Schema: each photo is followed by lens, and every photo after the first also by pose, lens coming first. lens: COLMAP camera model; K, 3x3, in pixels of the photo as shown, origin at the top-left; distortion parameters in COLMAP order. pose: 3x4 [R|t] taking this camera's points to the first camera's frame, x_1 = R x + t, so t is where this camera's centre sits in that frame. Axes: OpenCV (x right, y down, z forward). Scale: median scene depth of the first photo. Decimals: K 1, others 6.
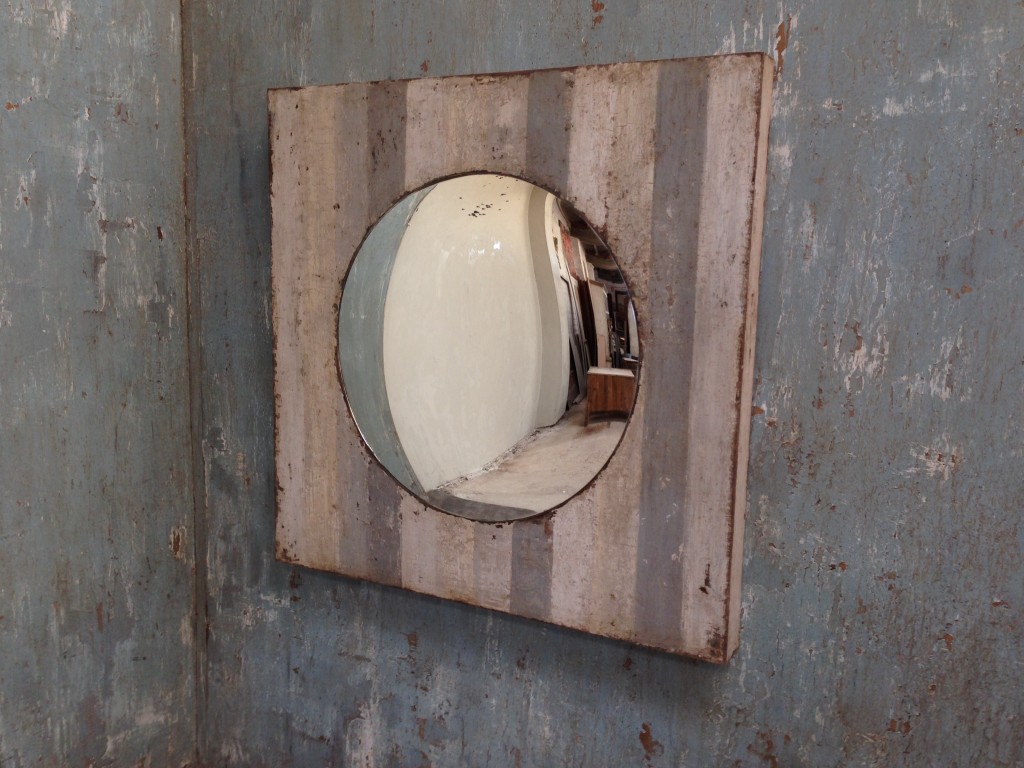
lens RADIAL K [[934.0, 0, 514.4], [0, 934.0, 380.8], [0, 0, 1]] dist [0.147680, -0.255963]
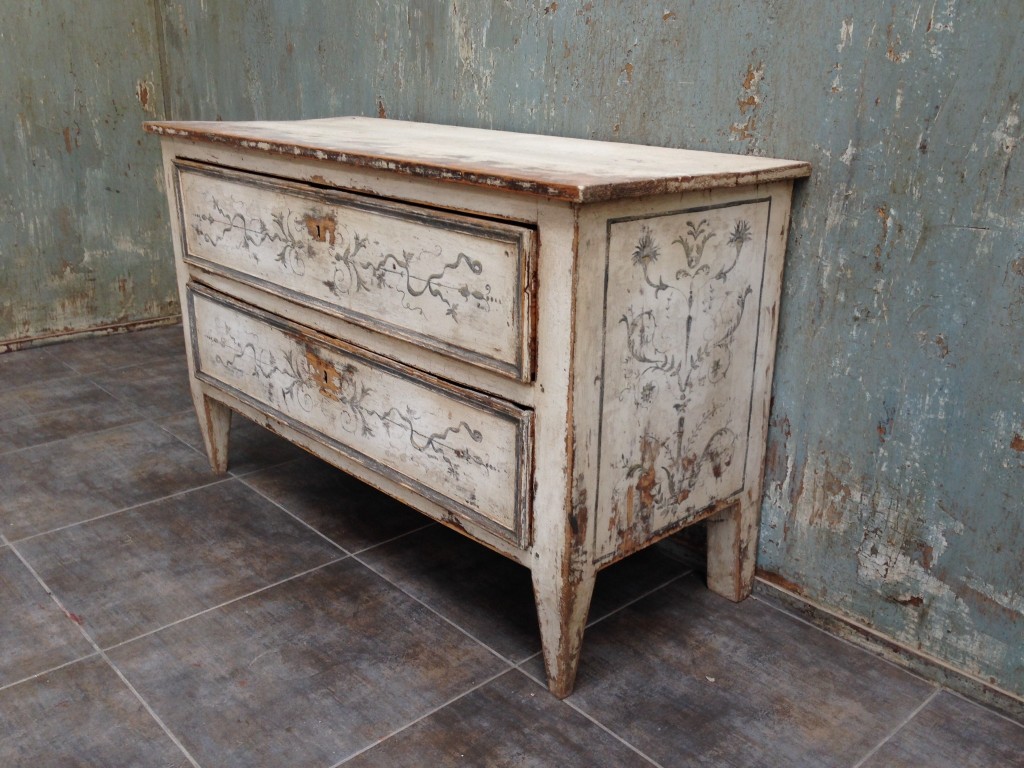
lens RADIAL K [[934.0, 0, 514.4], [0, 934.0, 380.8], [0, 0, 1]] dist [0.147680, -0.255963]
pose [[0.943924, 0.106205, -0.312614, 0.504935], [-0.050228, 0.982021, 0.181964, 0.306490], [0.326319, -0.156059, 0.932288, 0.031431]]
